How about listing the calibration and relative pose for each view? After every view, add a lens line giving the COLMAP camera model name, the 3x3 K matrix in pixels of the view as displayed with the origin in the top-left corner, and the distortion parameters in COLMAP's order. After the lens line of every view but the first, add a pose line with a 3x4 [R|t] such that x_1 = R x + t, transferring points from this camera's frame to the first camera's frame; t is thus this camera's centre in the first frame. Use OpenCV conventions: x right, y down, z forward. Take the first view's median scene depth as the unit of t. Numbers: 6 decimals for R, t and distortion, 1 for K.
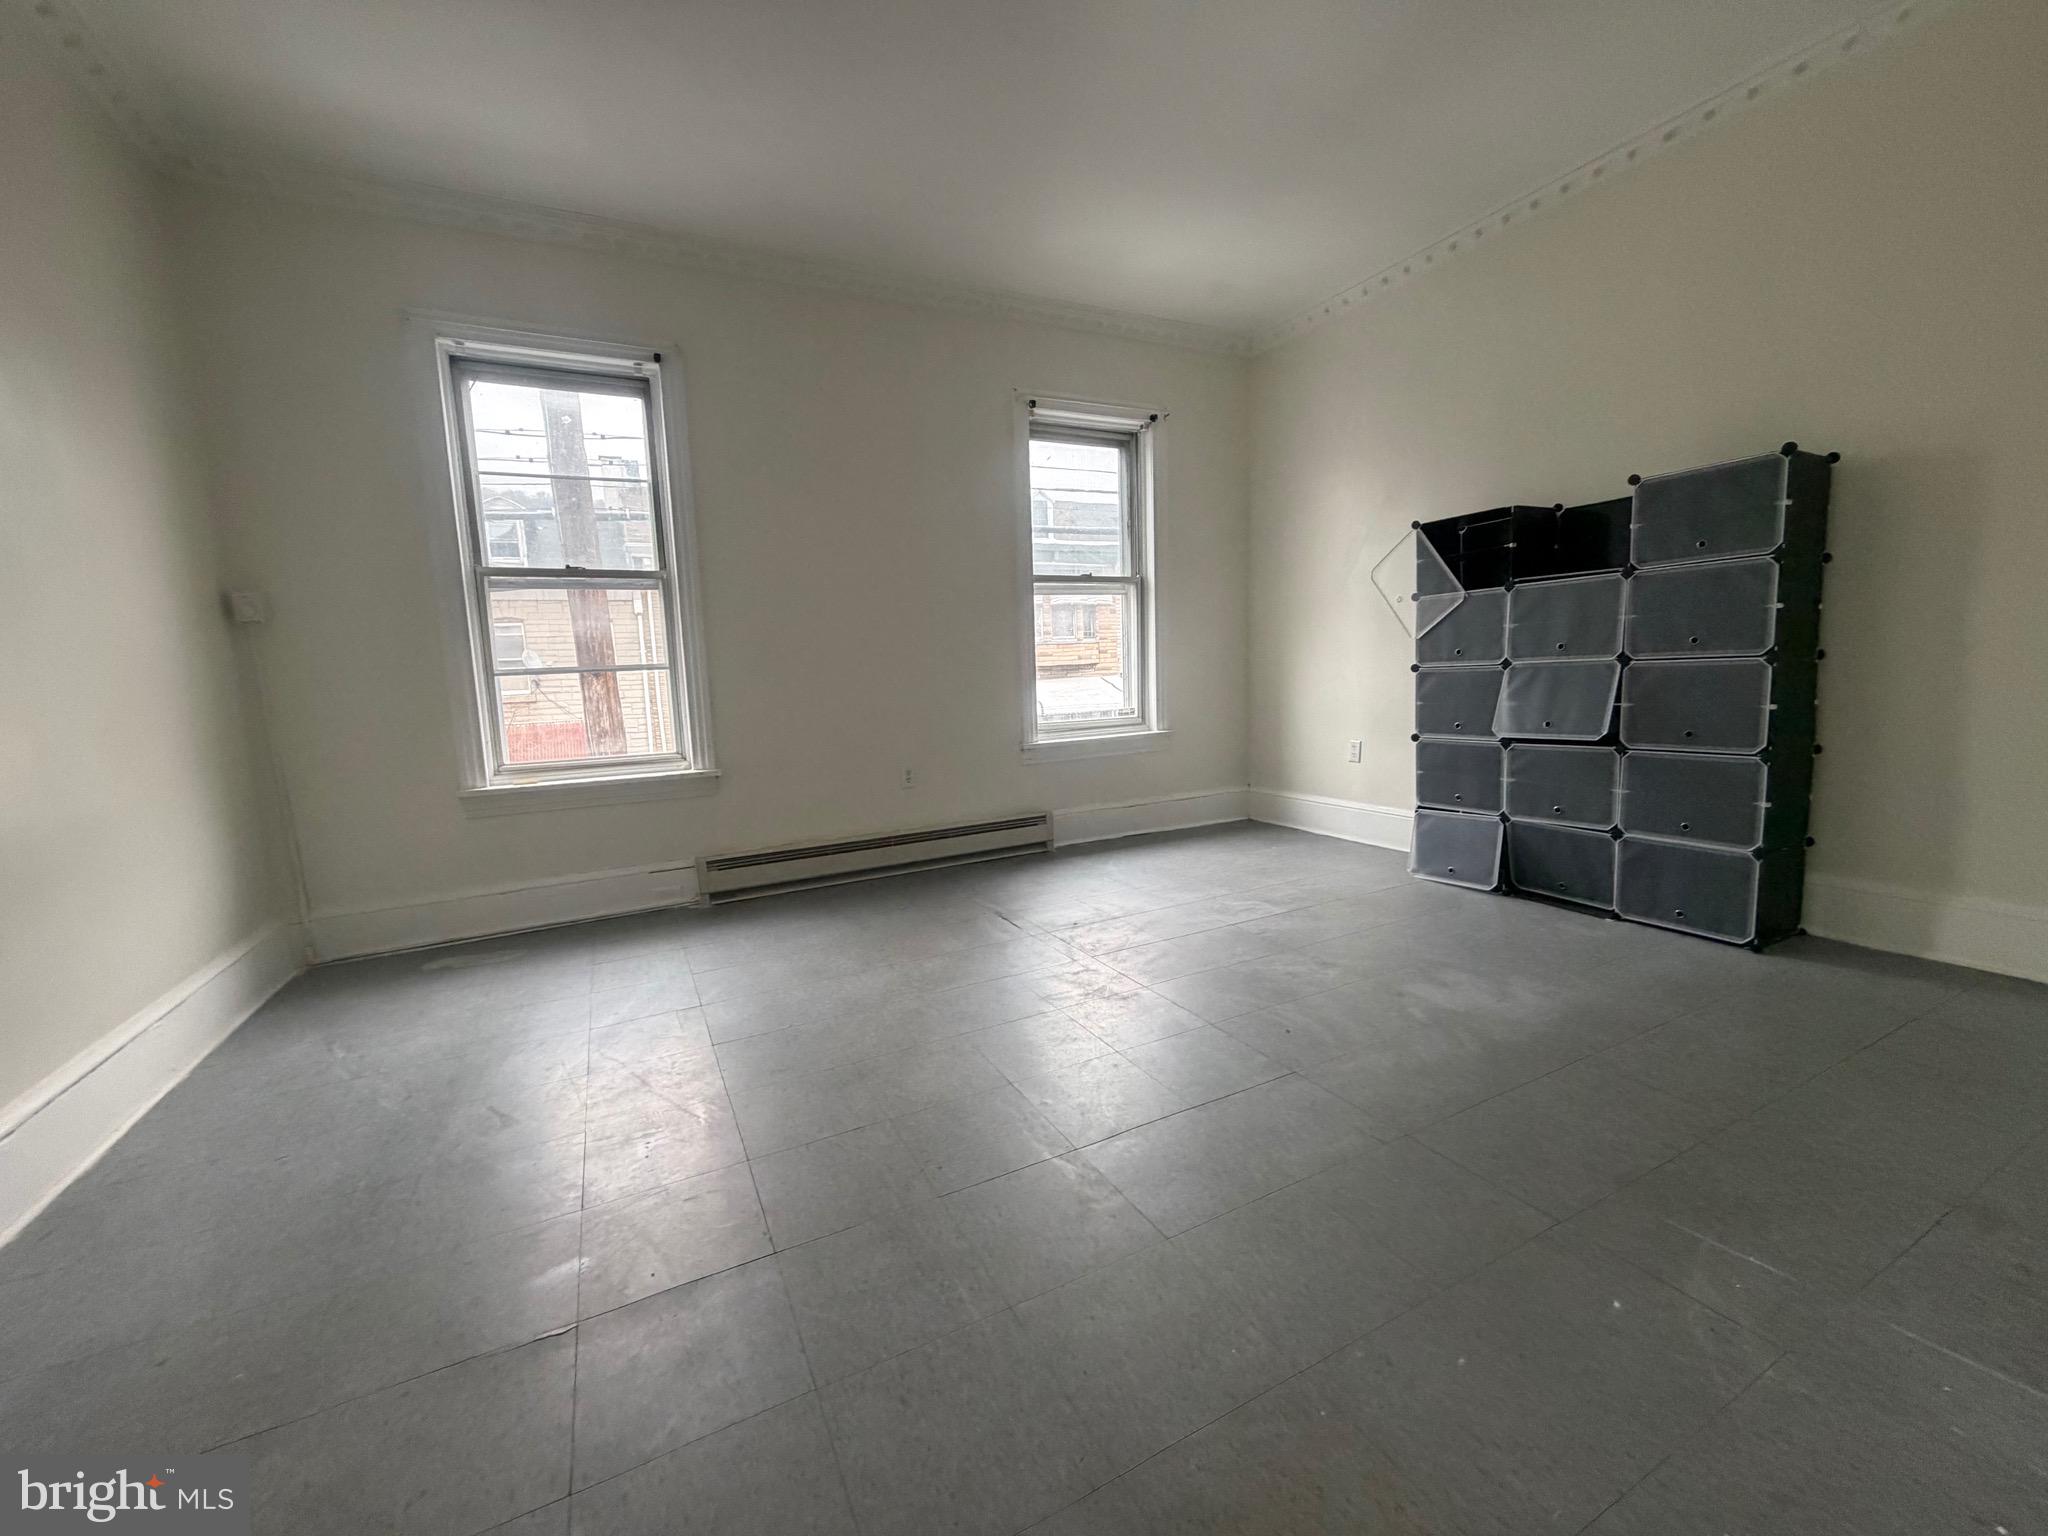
lens RADIAL K [[818.0, 0, 1019.5], [0, 818.0, 774.5], [0, 0, 1]] dist [-0.000116, -0.000316]
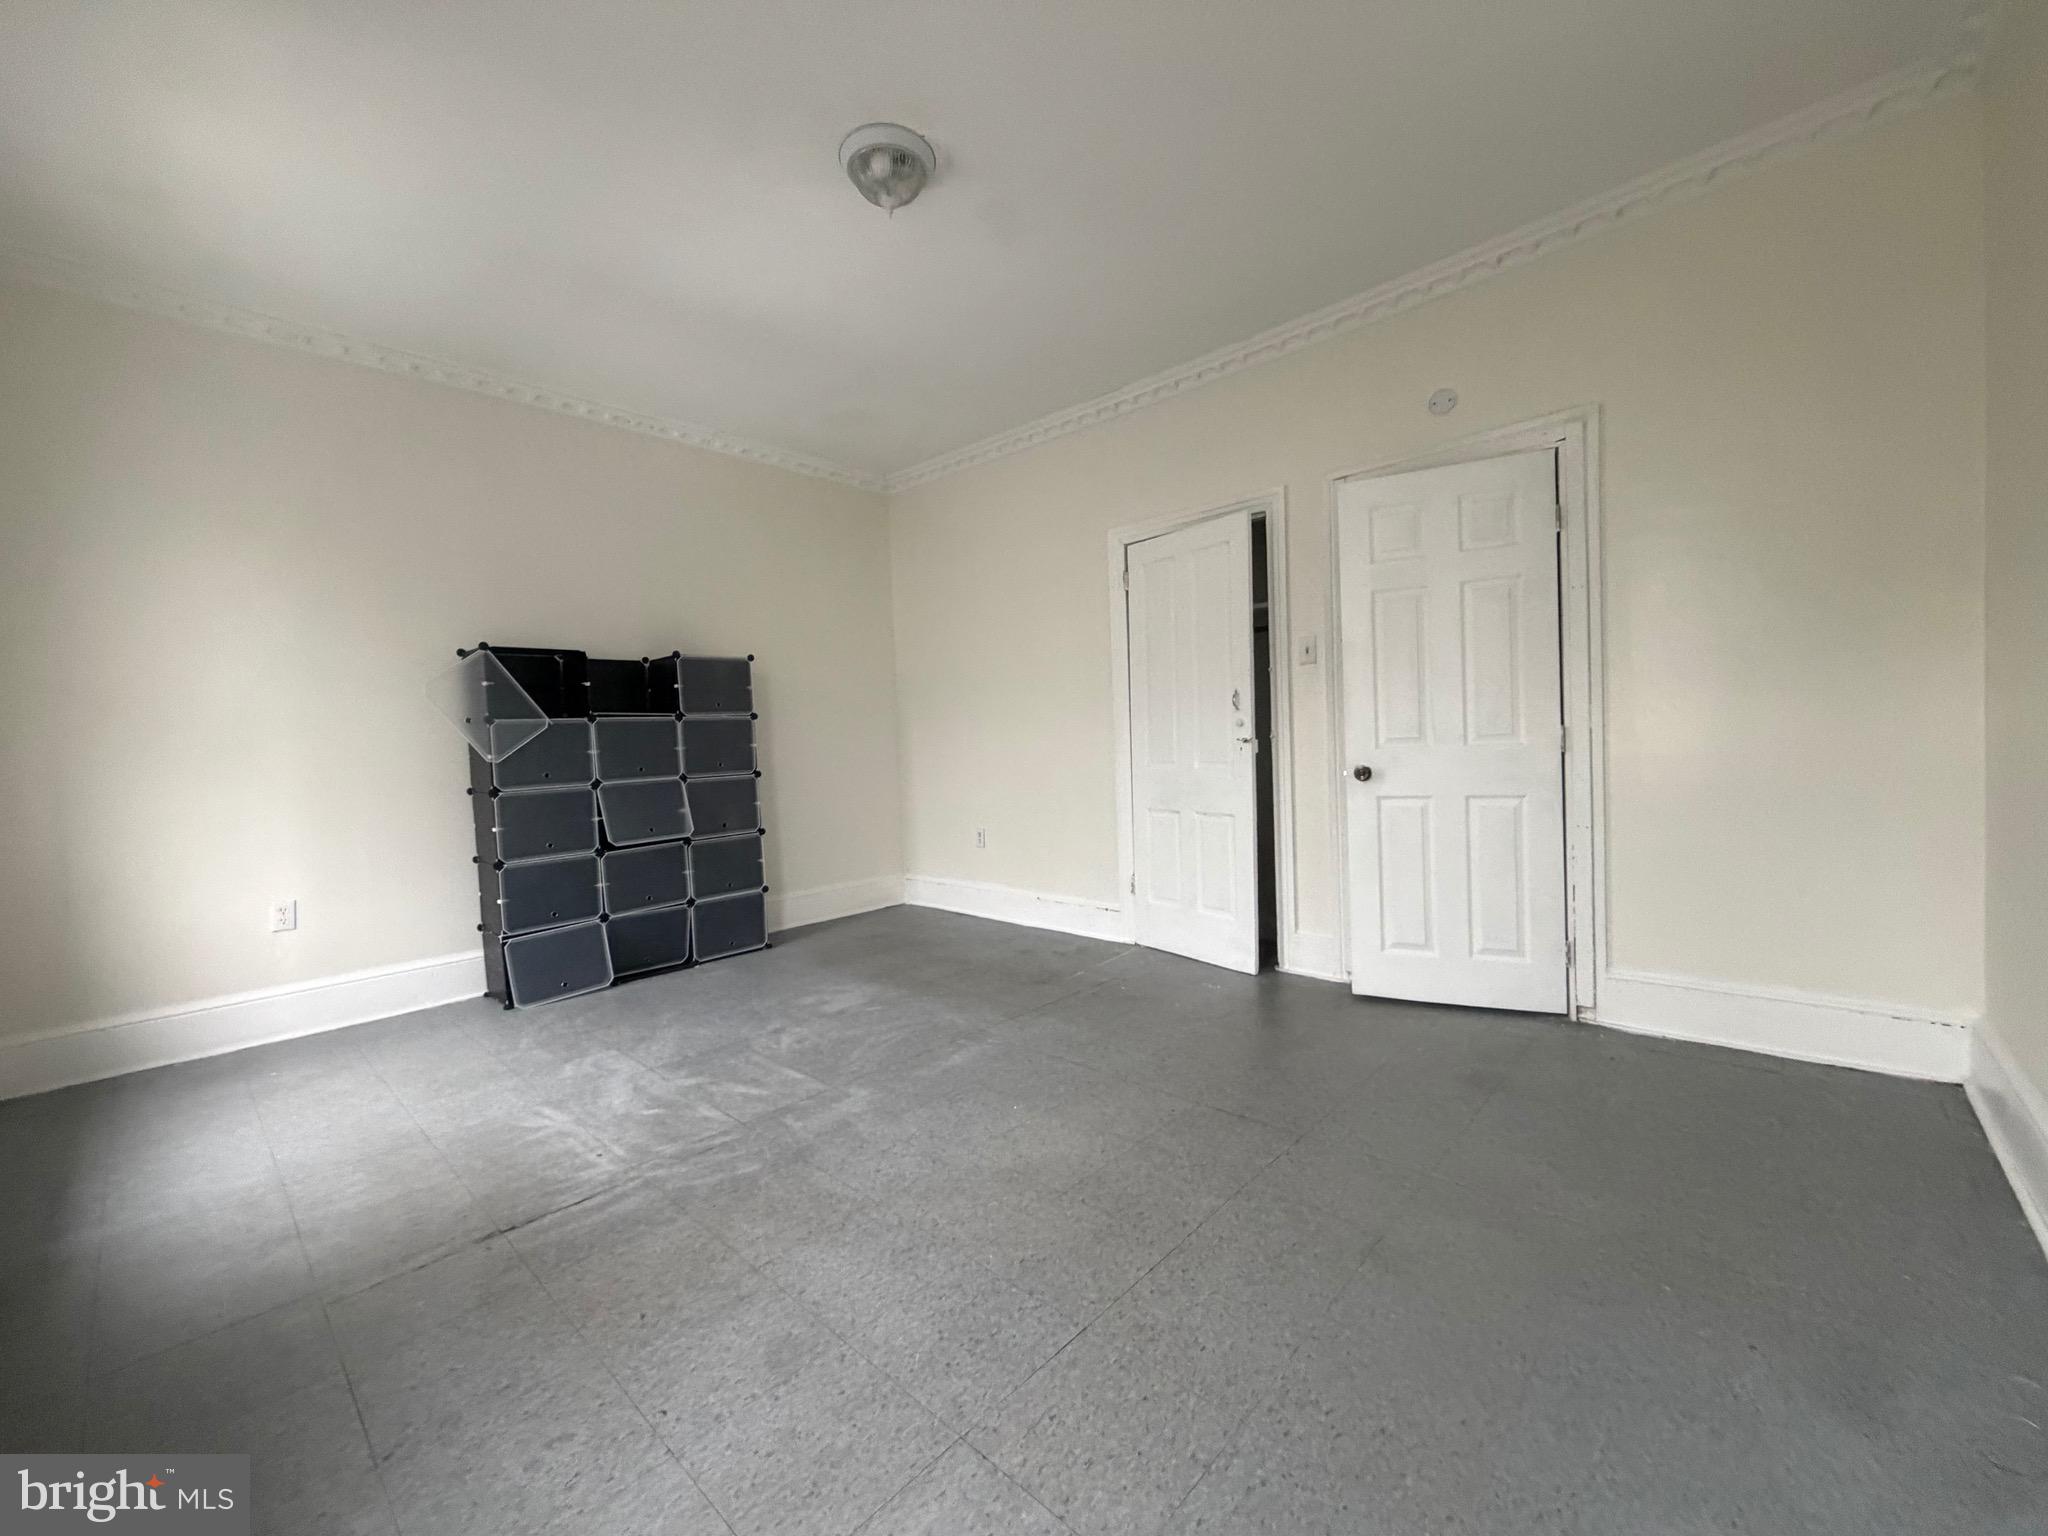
lens RADIAL K [[818.0, 0, 1020.9], [0, 818.0, 777.5], [0, 0, 1]] dist [-0.000116, -0.000316]
pose [[-0.337560, 0.011031, 0.941239, -0.688920], [0.174587, 0.983315, 0.051088, -0.099264], [-0.924971, 0.181574, -0.333854, 0.832186]]
